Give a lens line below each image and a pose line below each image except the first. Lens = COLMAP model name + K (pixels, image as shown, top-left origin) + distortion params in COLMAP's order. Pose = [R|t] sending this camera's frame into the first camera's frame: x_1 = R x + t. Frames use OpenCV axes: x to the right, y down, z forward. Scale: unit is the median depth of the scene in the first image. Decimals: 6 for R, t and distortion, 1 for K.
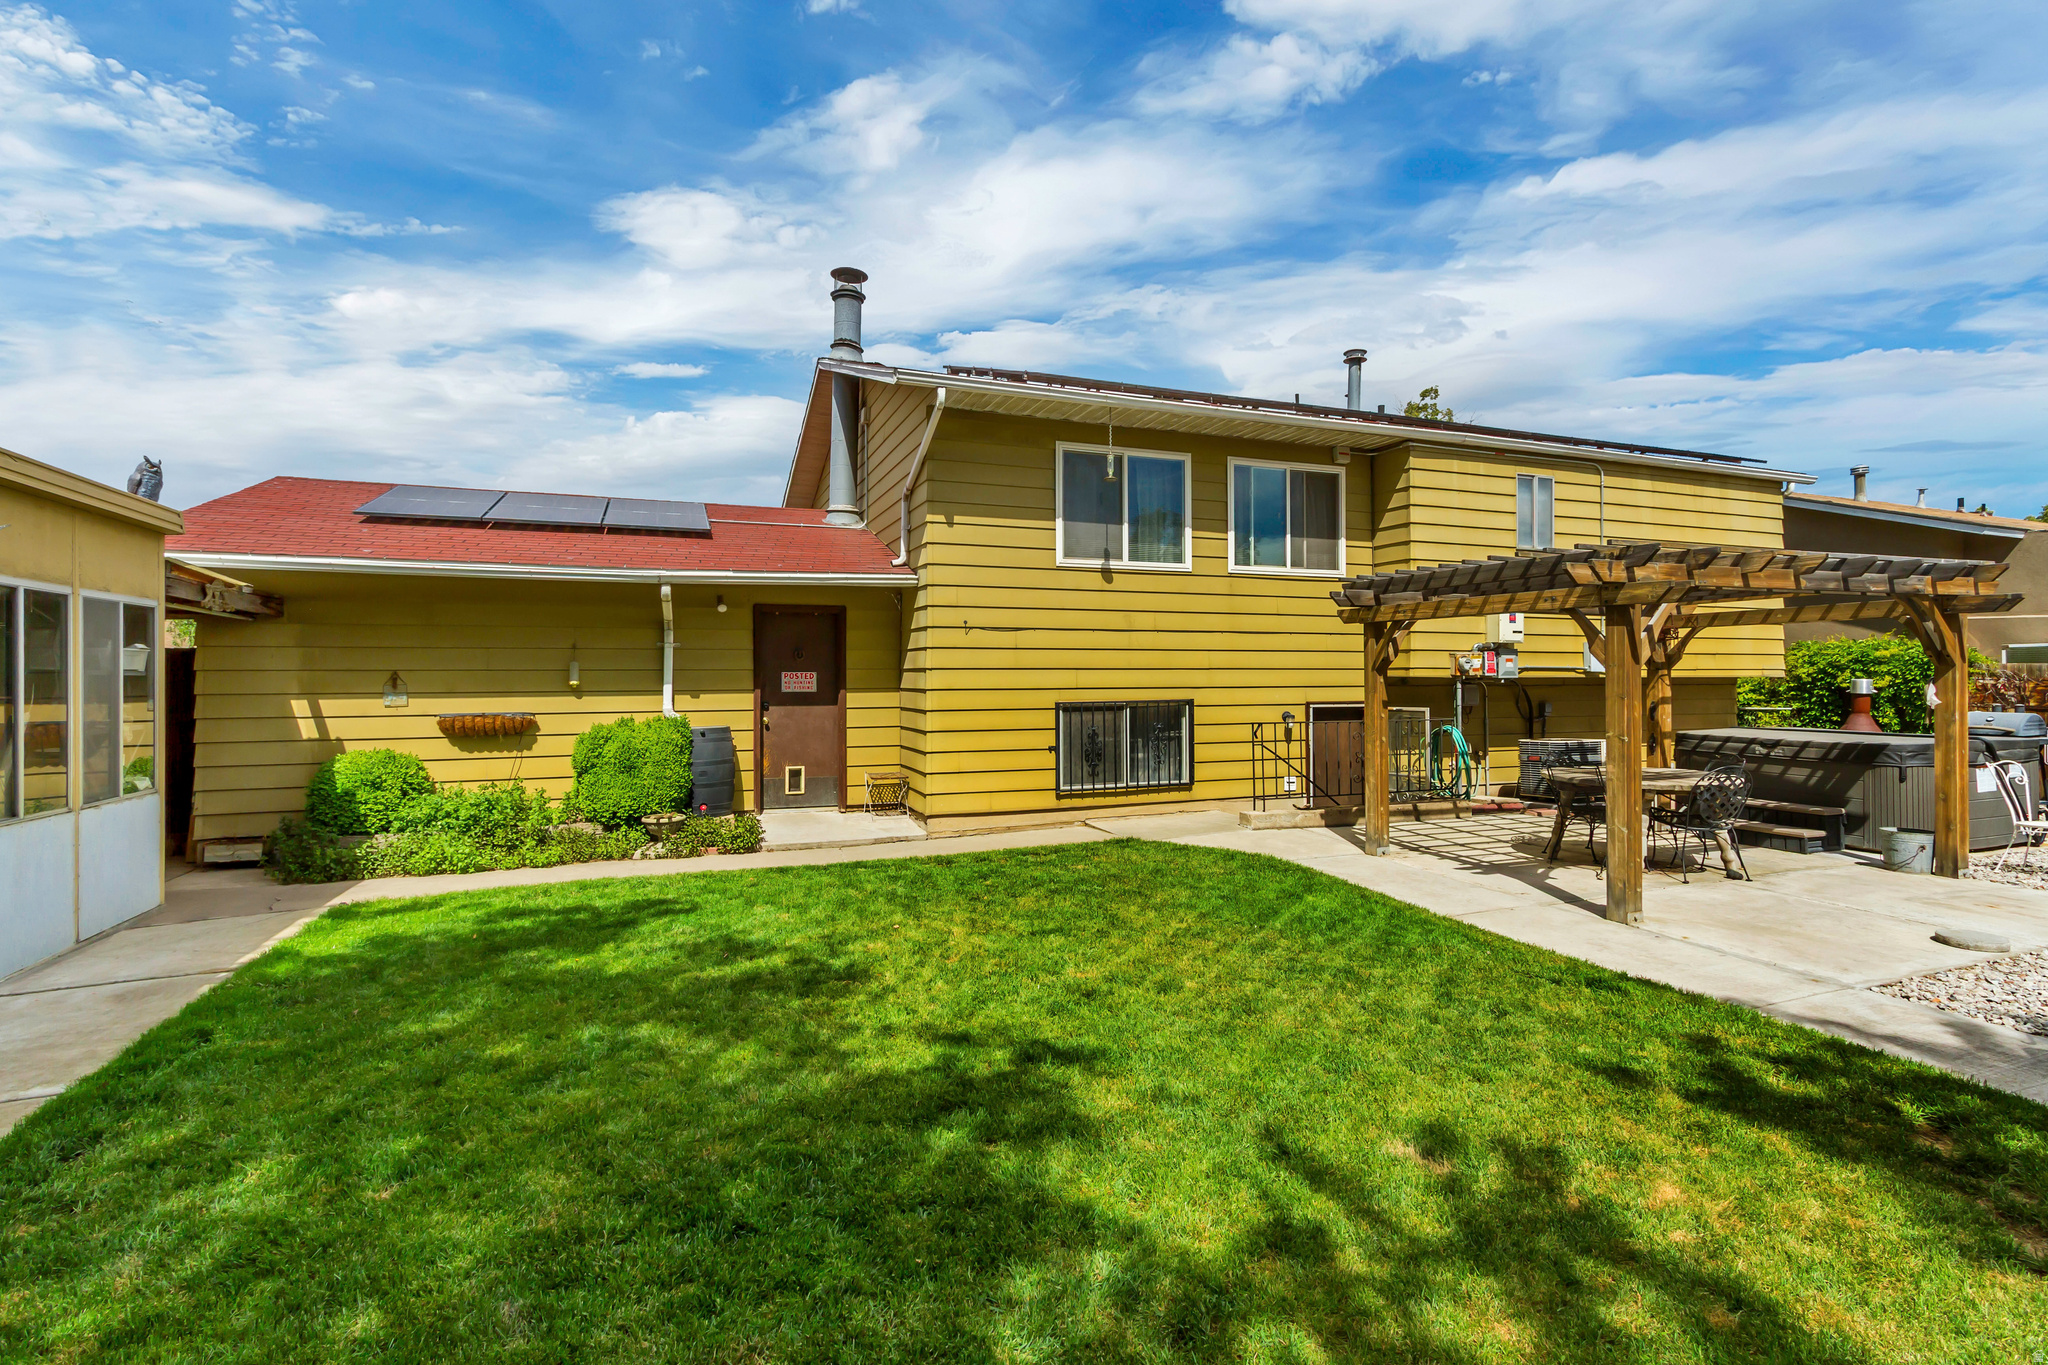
lens RADIAL K [[960.4, 0, 1025.9], [0, 960.4, 680.3], [0, 0, 1]] dist [0.014170, -0.004681]
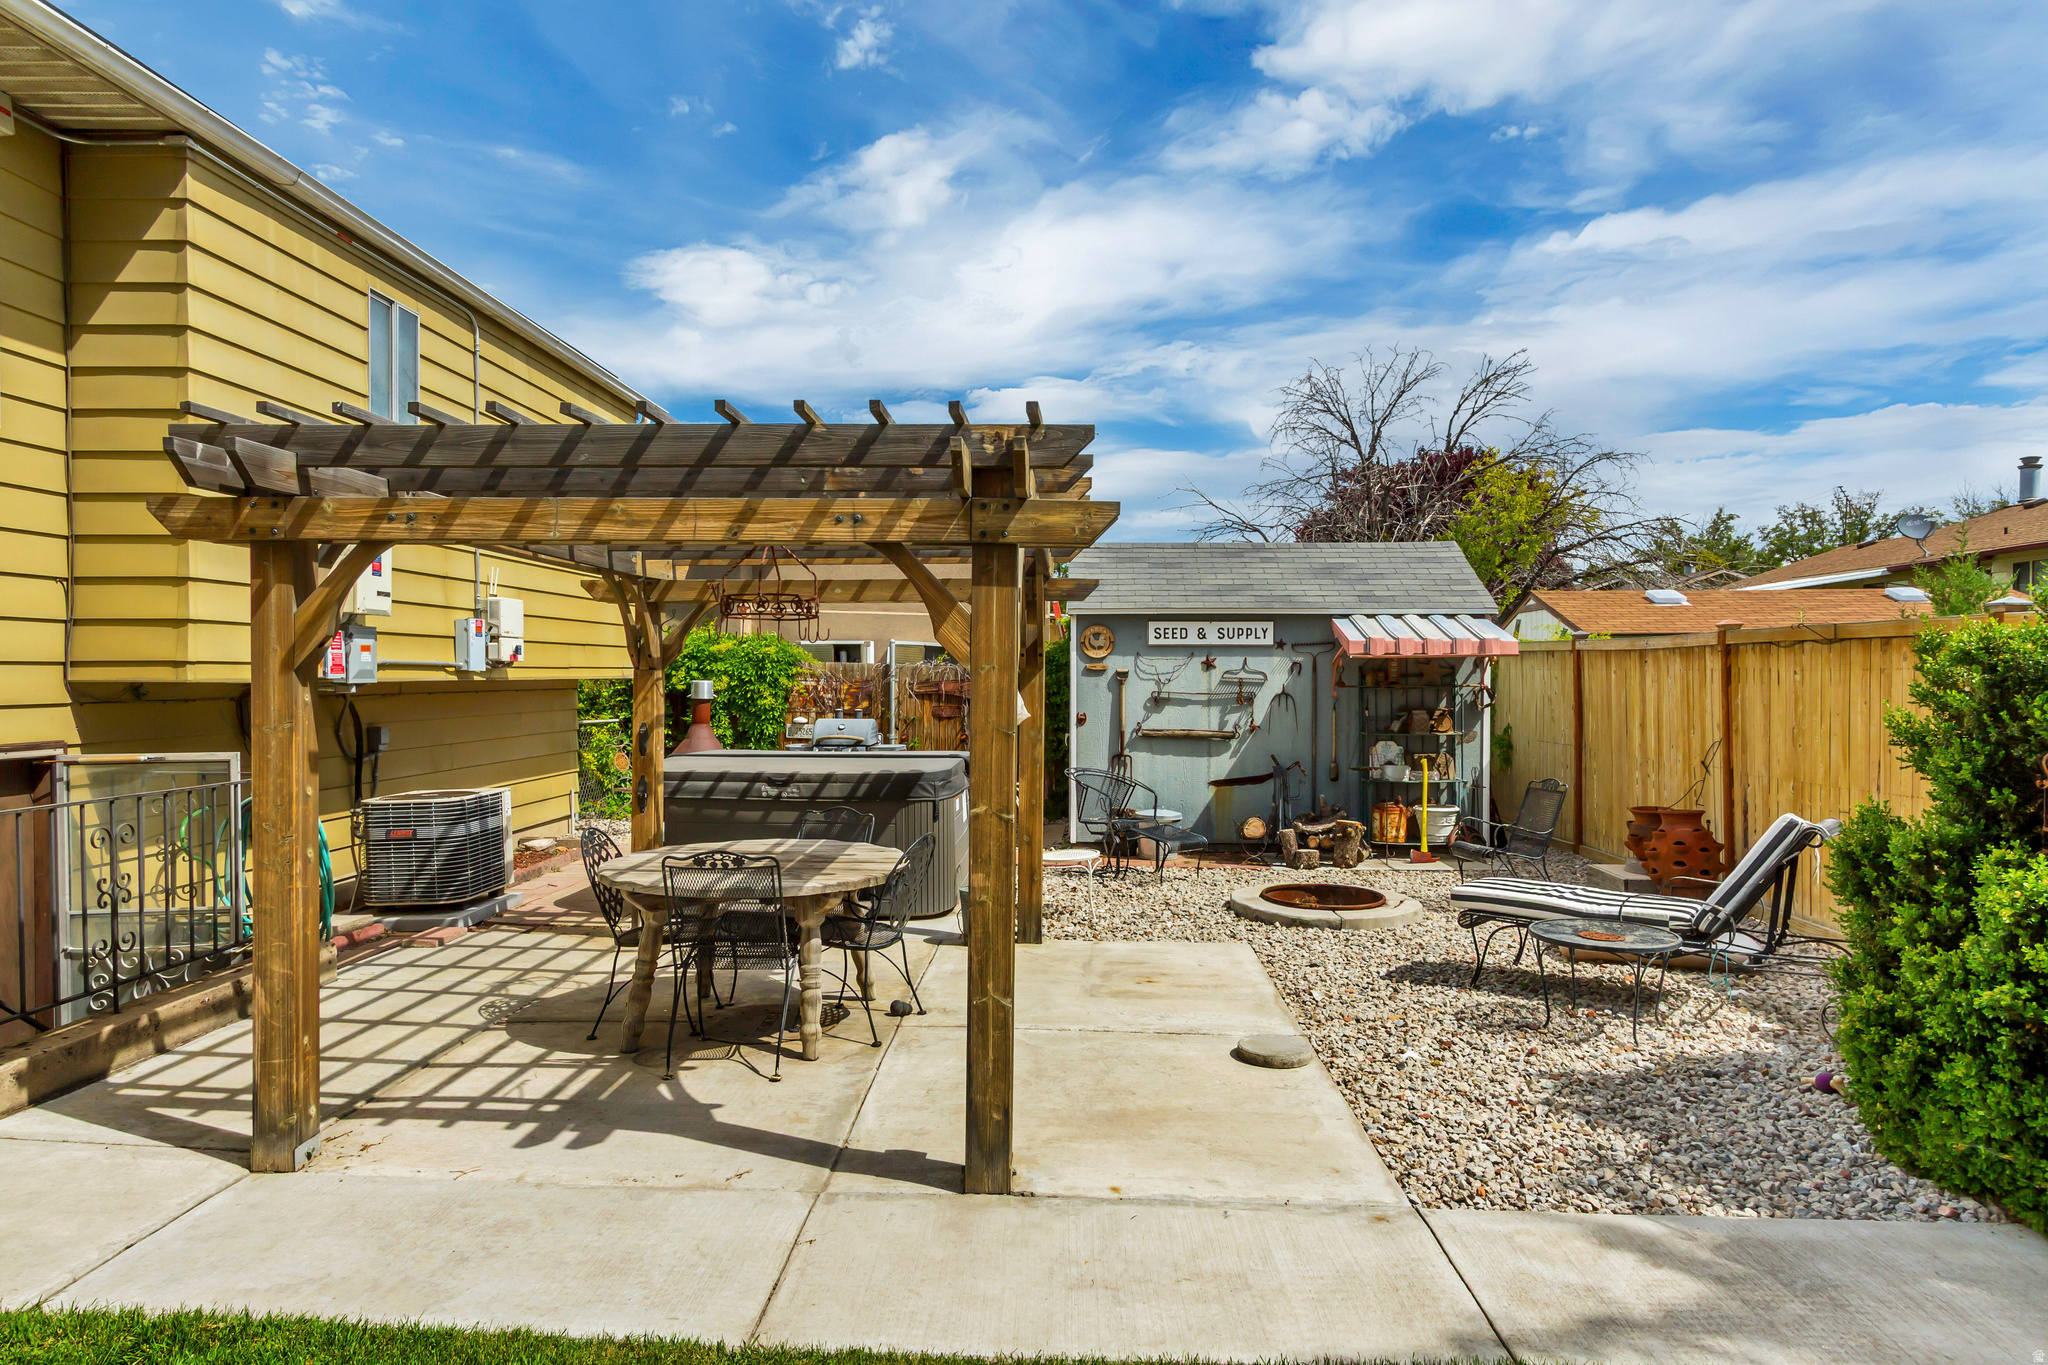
lens RADIAL K [[1267.2, 0, 1024.0], [0, 1267.2, 682.5], [0, 0, 1]] dist [0.001583, -0.000705]
pose [[0.383218, -0.006037, 0.923638, 0.016764], [0.000514, 0.999980, 0.006323, -0.007262], [-0.923658, -0.001948, 0.383214, 0.446243]]
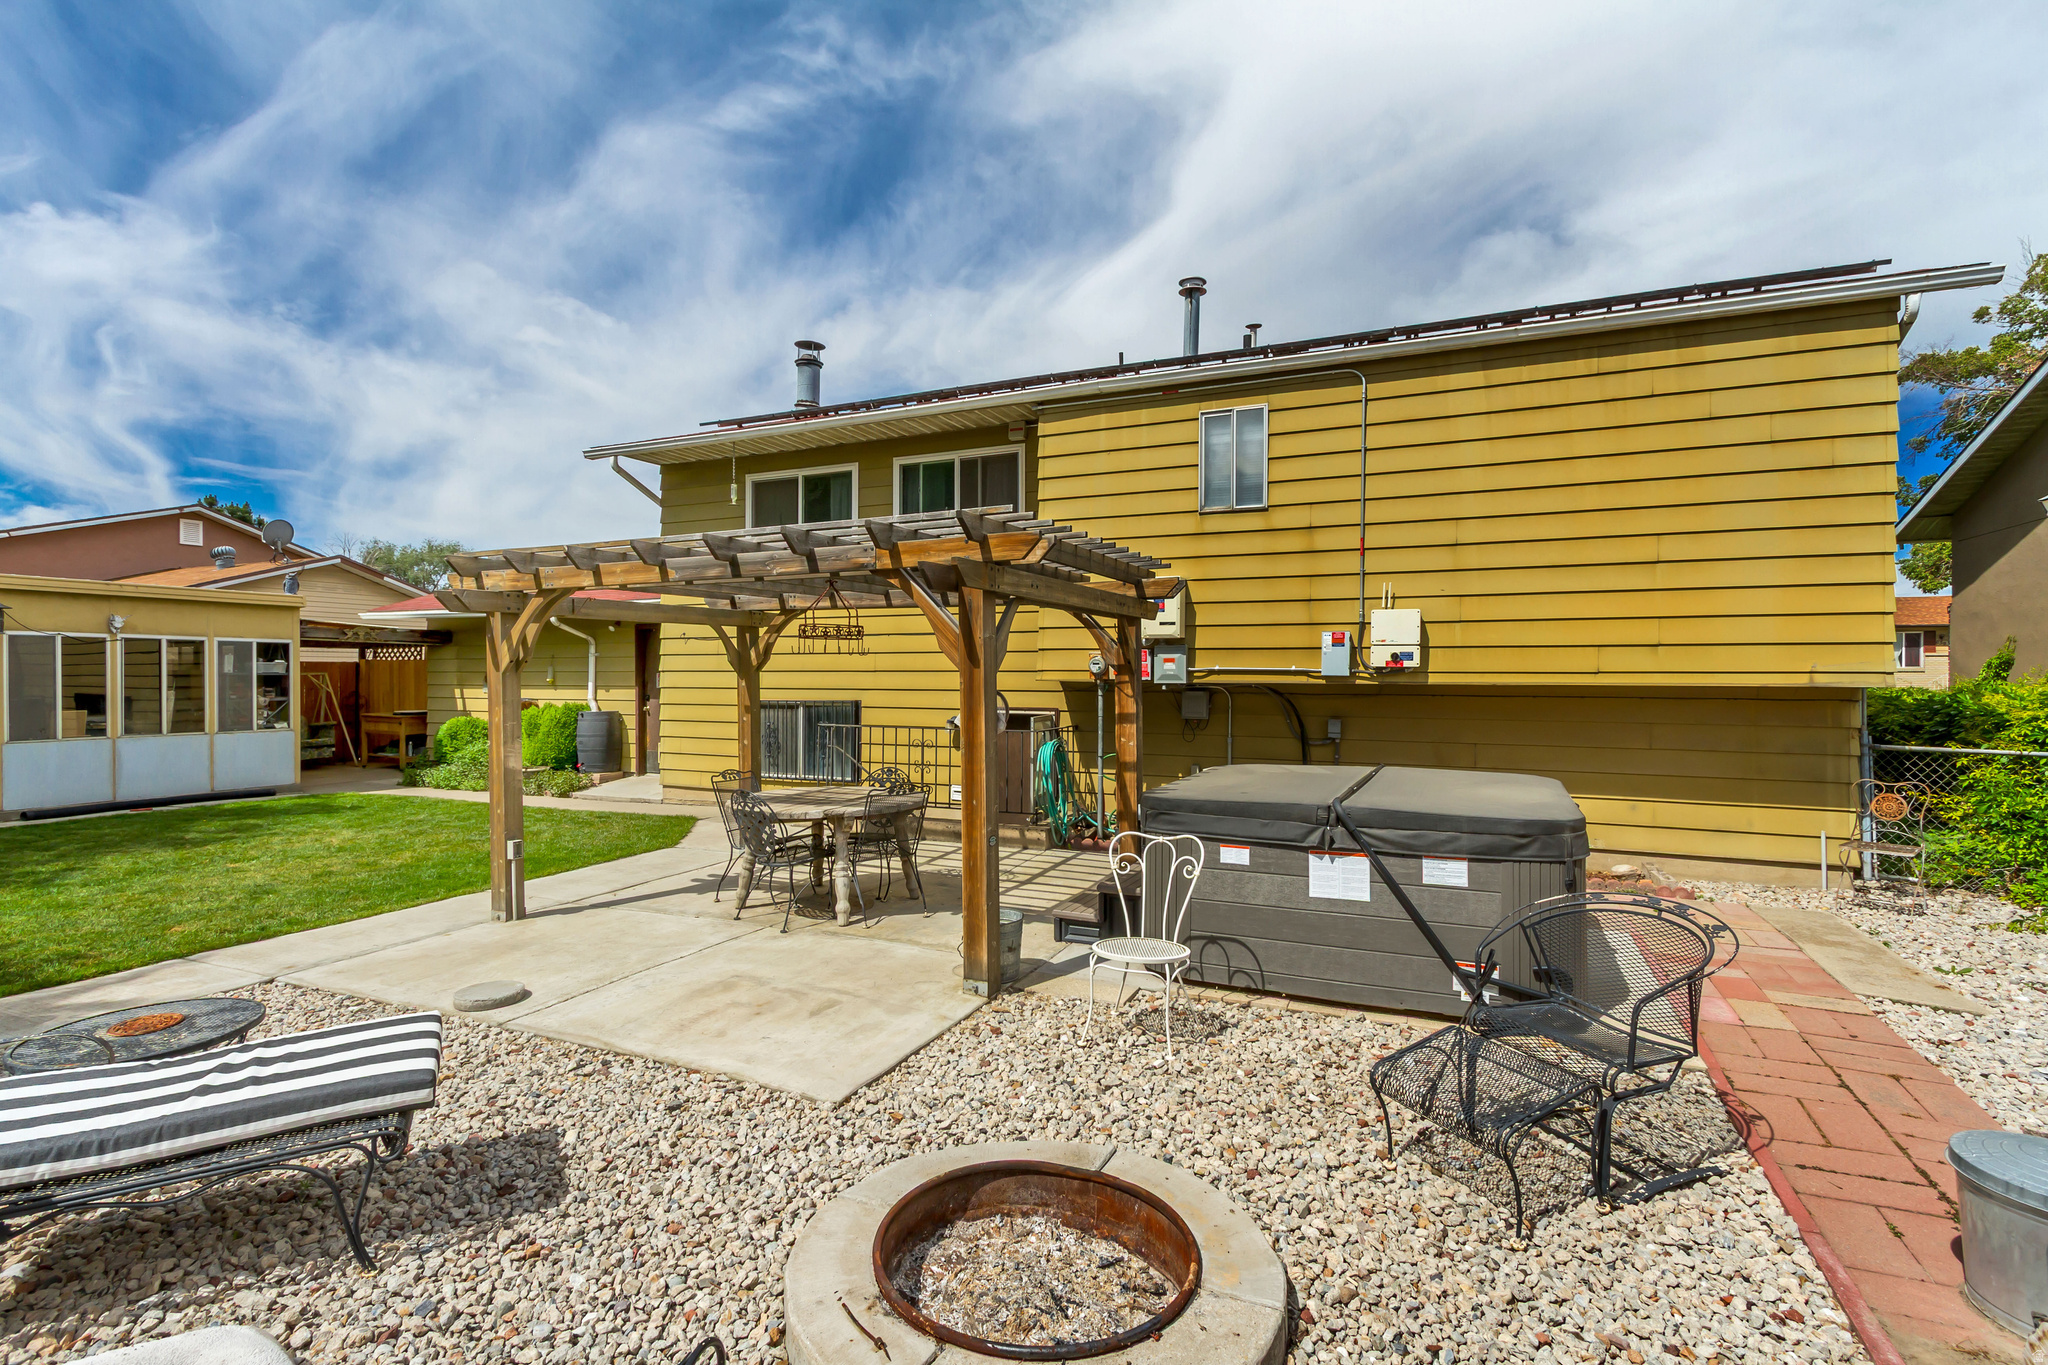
lens RADIAL K [[920.0, 0, 1014.9], [0, 920.0, 688.6], [0, 0, 1]] dist [-0.000738, 0.000027]
pose [[0.710107, 0.014722, -0.703940, 0.984177], [-0.004370, 0.999854, 0.016503, -0.010431], [0.704080, -0.008643, 0.710068, 0.415148]]
